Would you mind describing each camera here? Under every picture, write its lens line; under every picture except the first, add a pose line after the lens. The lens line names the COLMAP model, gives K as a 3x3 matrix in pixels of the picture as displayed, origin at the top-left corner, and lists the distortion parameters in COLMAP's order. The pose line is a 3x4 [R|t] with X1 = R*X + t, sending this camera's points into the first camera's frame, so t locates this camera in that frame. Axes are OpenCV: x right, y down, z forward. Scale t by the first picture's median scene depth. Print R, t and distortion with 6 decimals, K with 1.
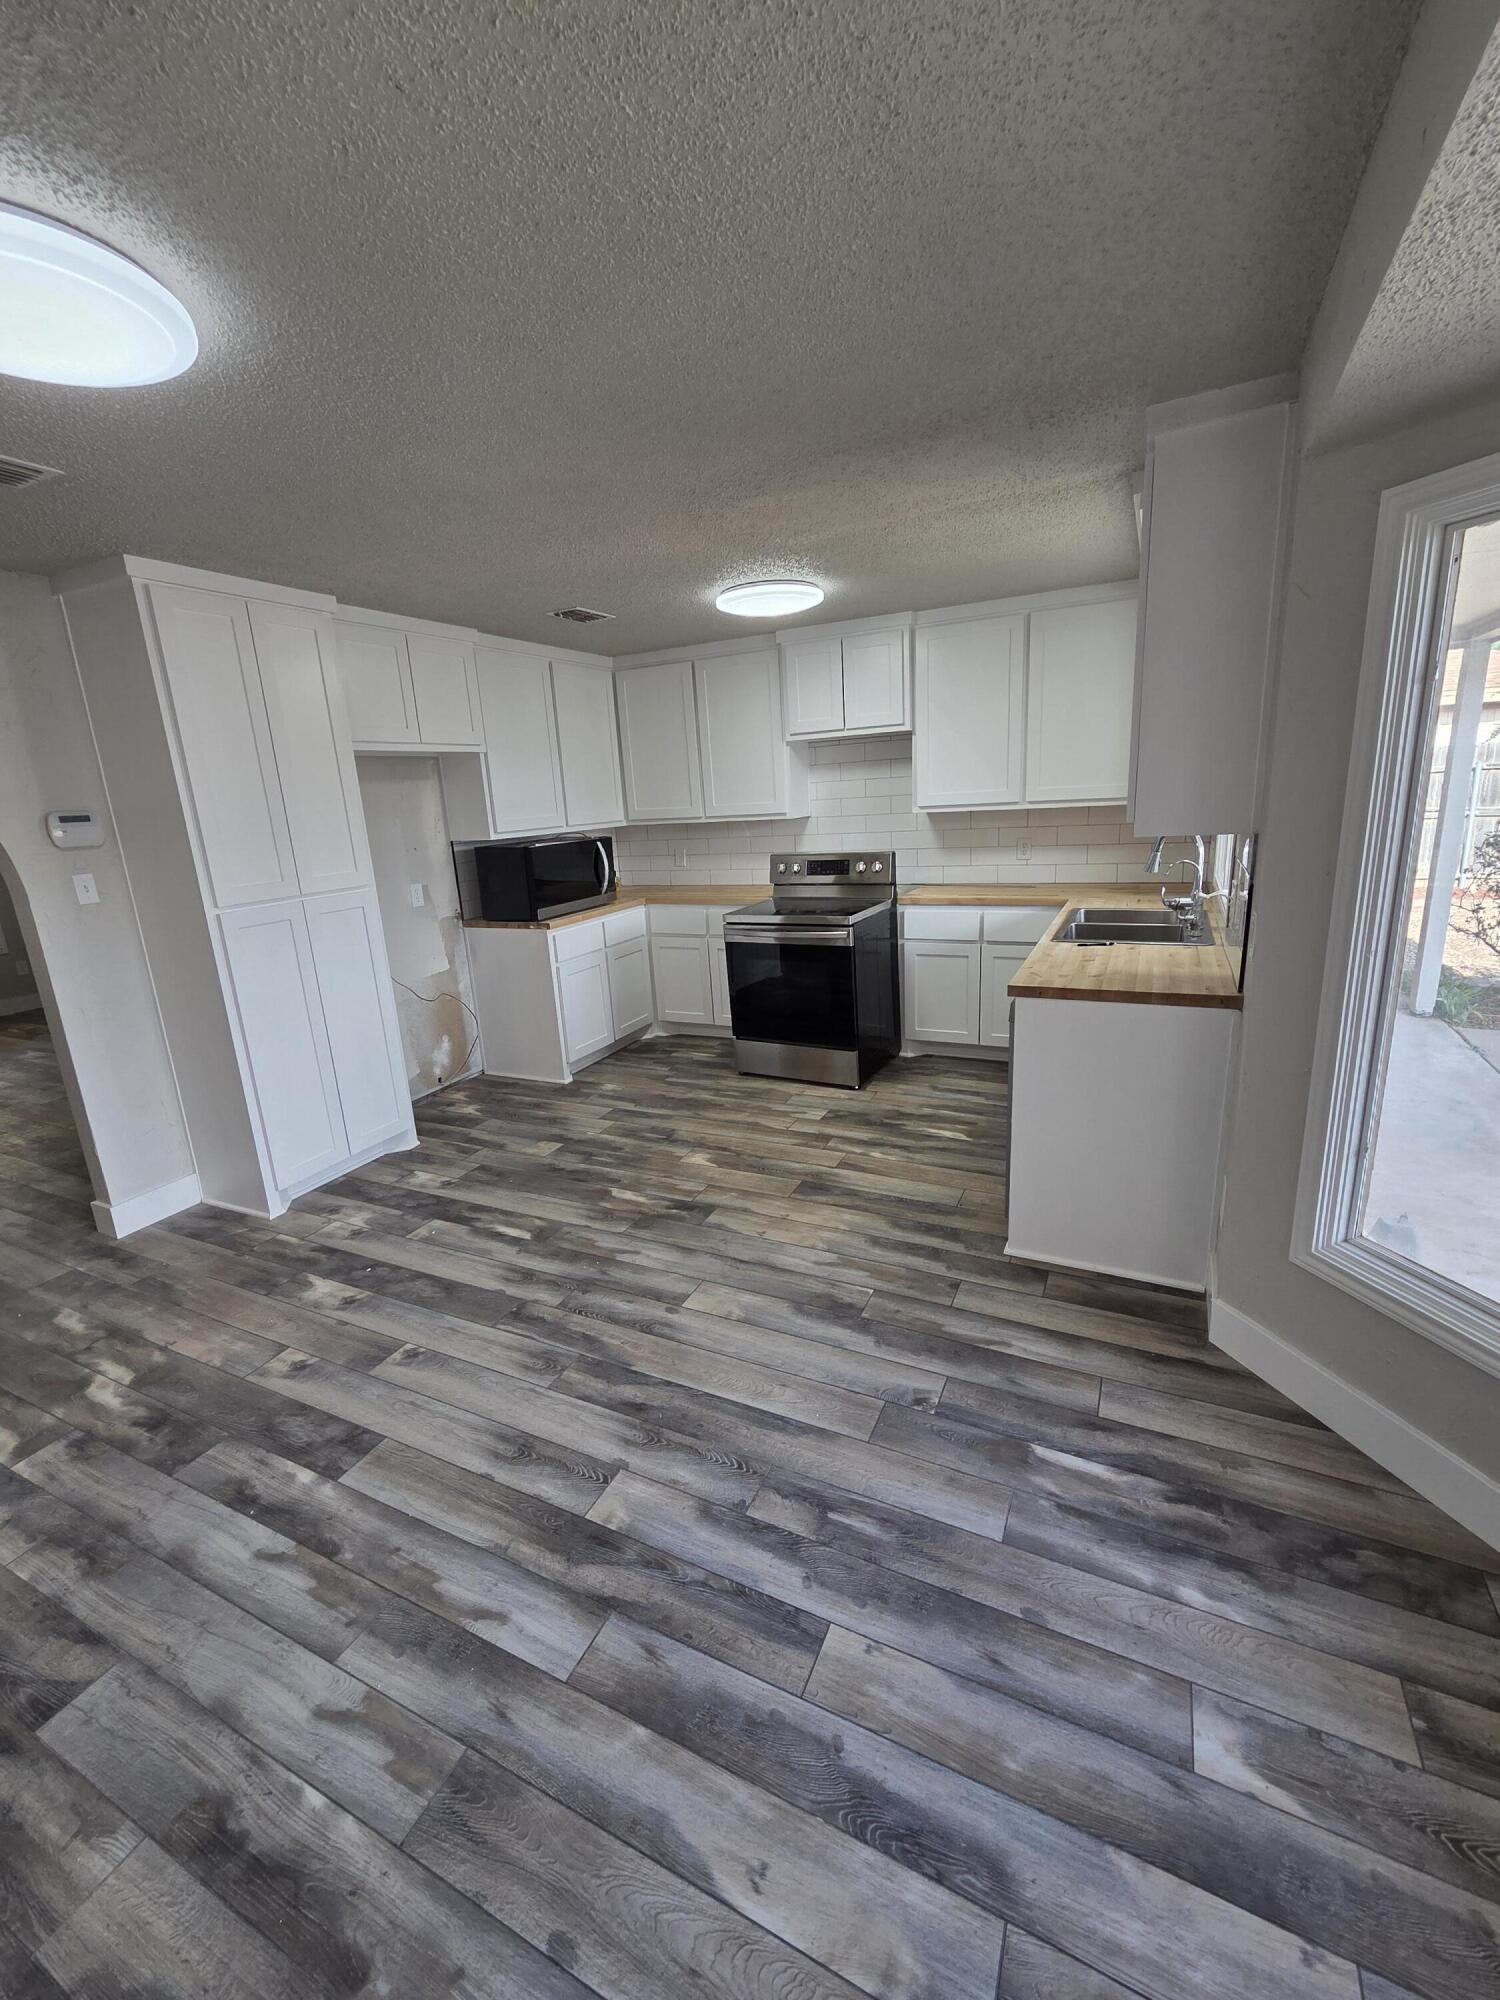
lens RADIAL K [[826.1, 0, 748.9], [0, 826.1, 1004.0], [0, 0, 1]] dist [-0.004037, 0.002261]
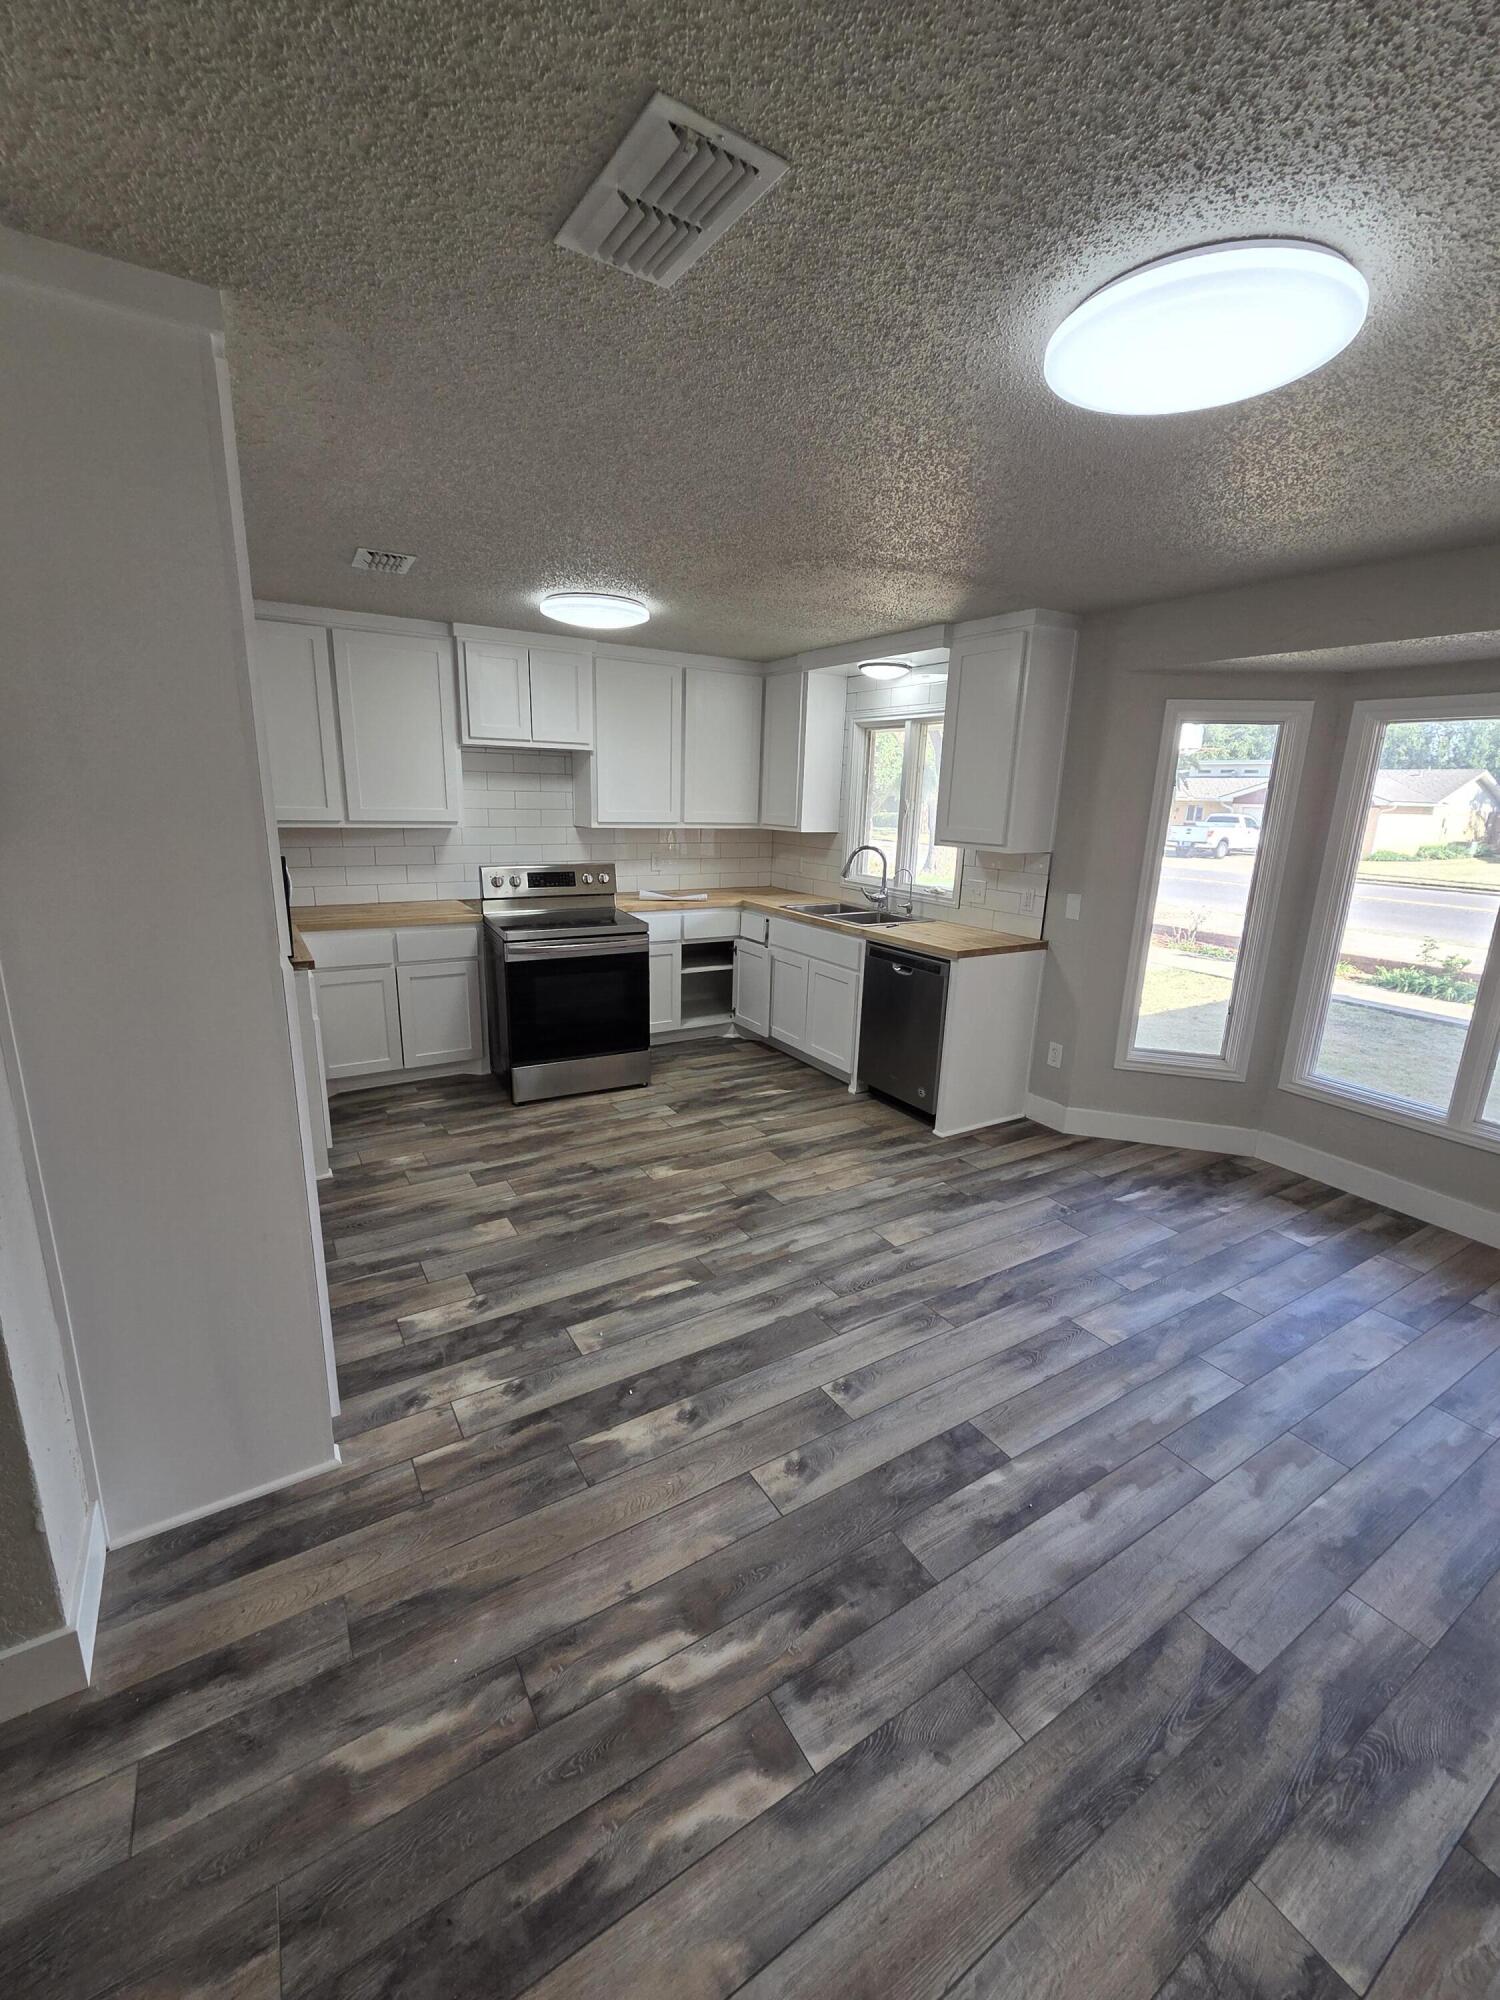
lens RADIAL K [[826.1, 0, 742.4], [0, 826.1, 1009.3], [0, 0, 1]] dist [-0.004037, 0.002261]
pose [[0.534786, -0.145952, 0.832287, -1.098815], [0.156253, 0.985064, 0.072343, -0.083569], [-0.830415, 0.091360, 0.549604, 0.491133]]
